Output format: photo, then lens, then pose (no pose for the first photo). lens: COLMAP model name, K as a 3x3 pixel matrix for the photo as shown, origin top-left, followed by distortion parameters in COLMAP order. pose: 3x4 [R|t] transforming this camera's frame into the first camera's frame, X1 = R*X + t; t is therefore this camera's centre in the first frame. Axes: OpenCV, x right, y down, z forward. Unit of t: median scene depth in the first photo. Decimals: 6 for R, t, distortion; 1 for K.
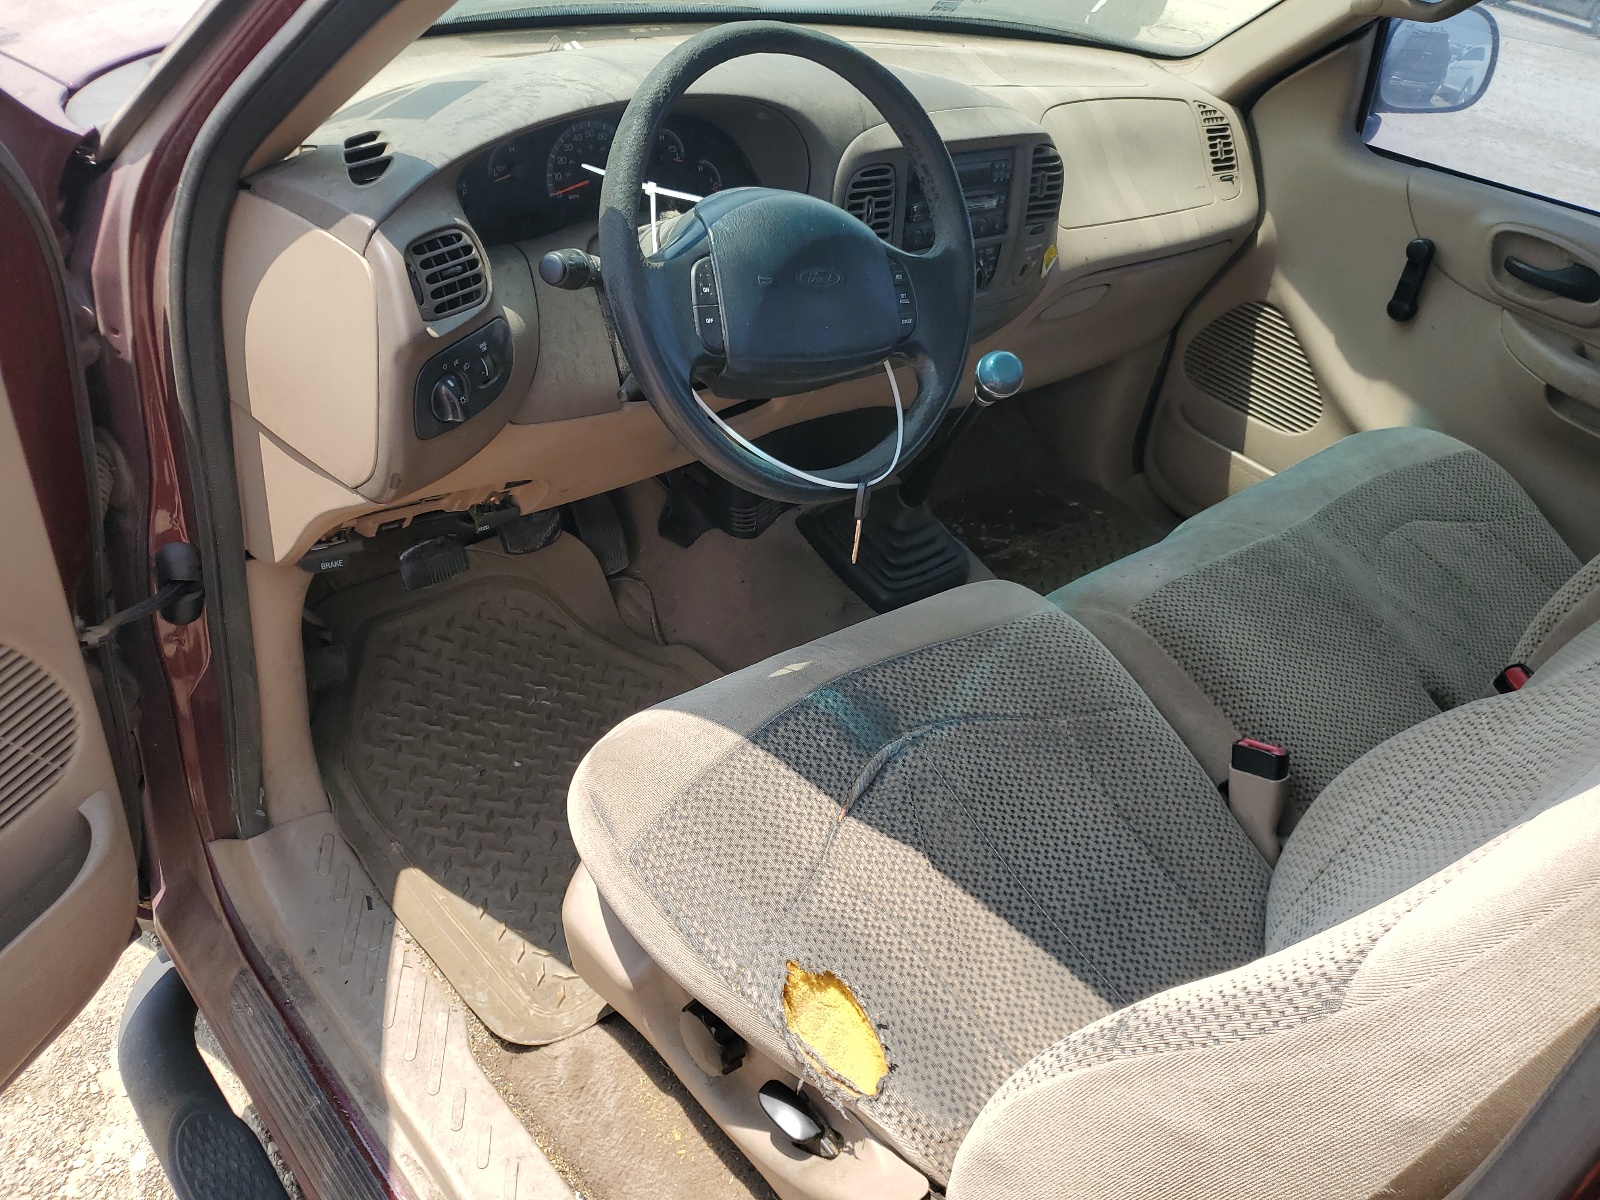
lens RADIAL K [[1304.7, 0, 798.0], [0, 1304.7, 597.6], [0, 0, 1]] dist [0.008740, -0.005575]
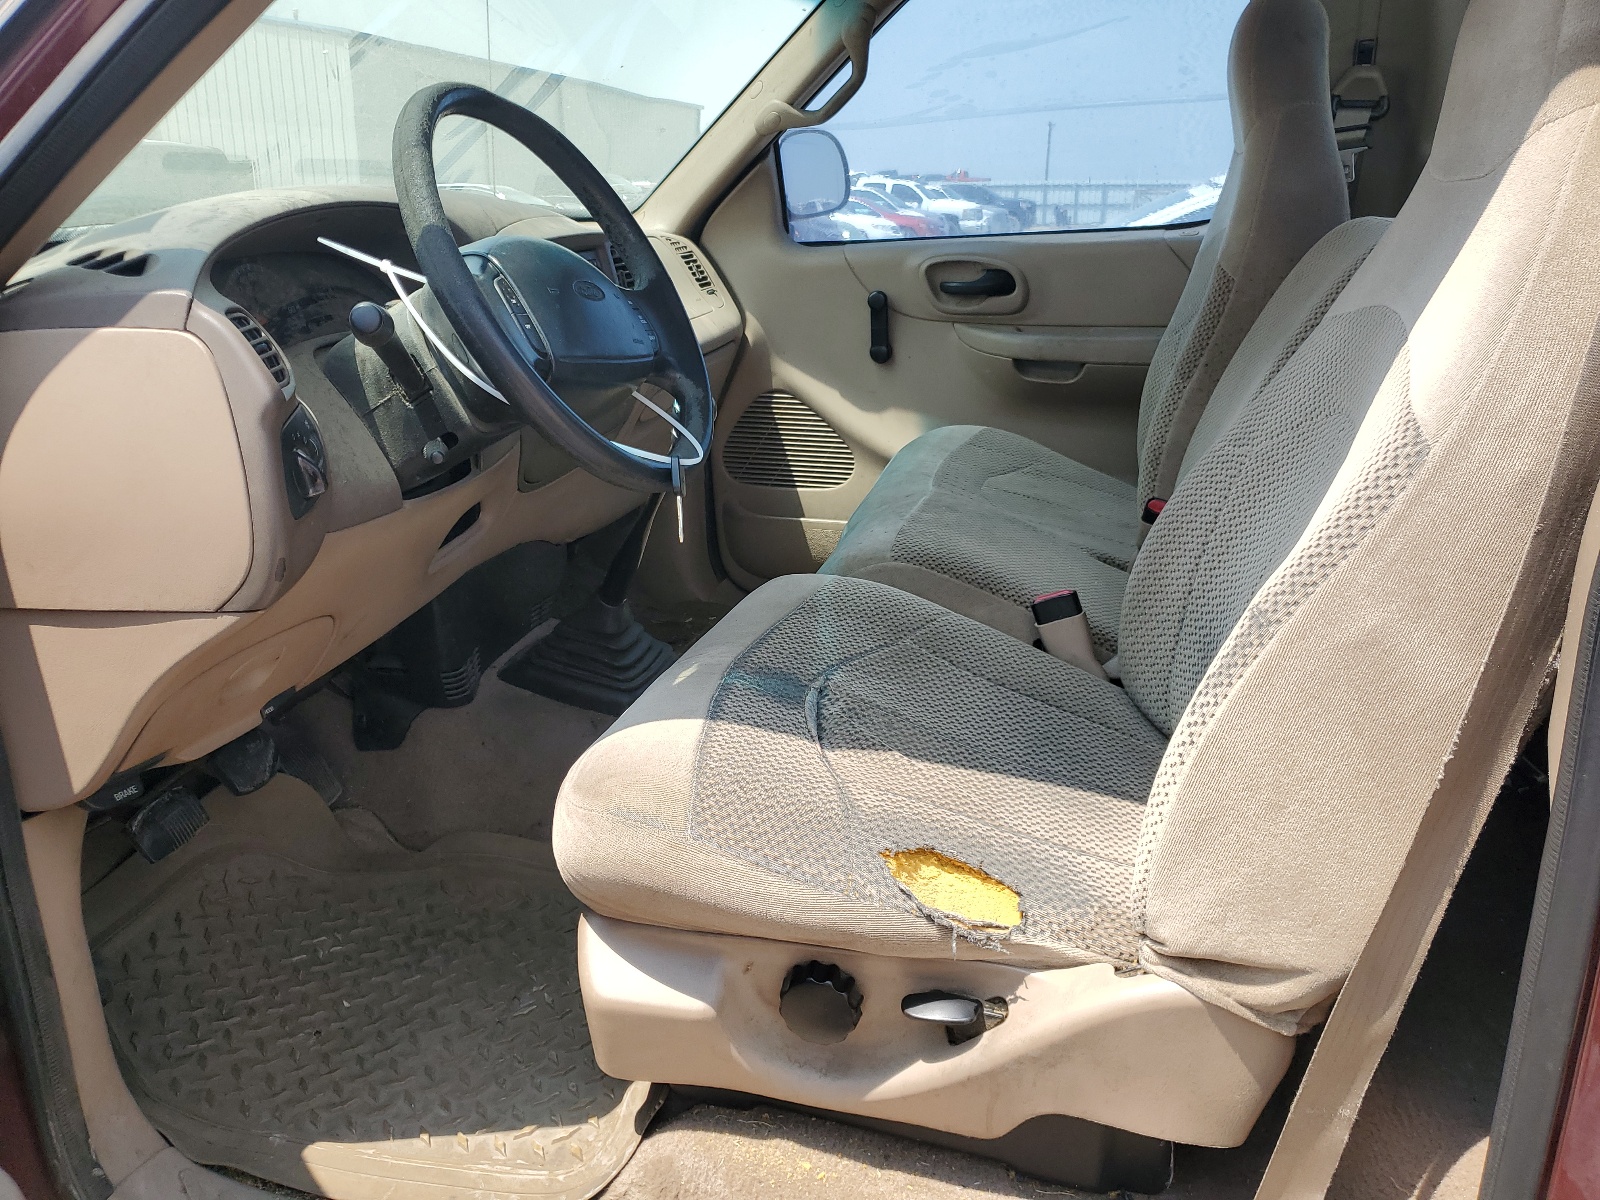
lens RADIAL K [[1304.7, 0, 800.3], [0, 1304.7, 601.5], [0, 0, 1]] dist [0.008740, -0.005575]
pose [[0.816826, -0.332065, 0.471729, -0.257947], [0.439185, 0.888153, -0.135276, 0.120565], [-0.374048, 0.317674, 0.871305, 0.055224]]
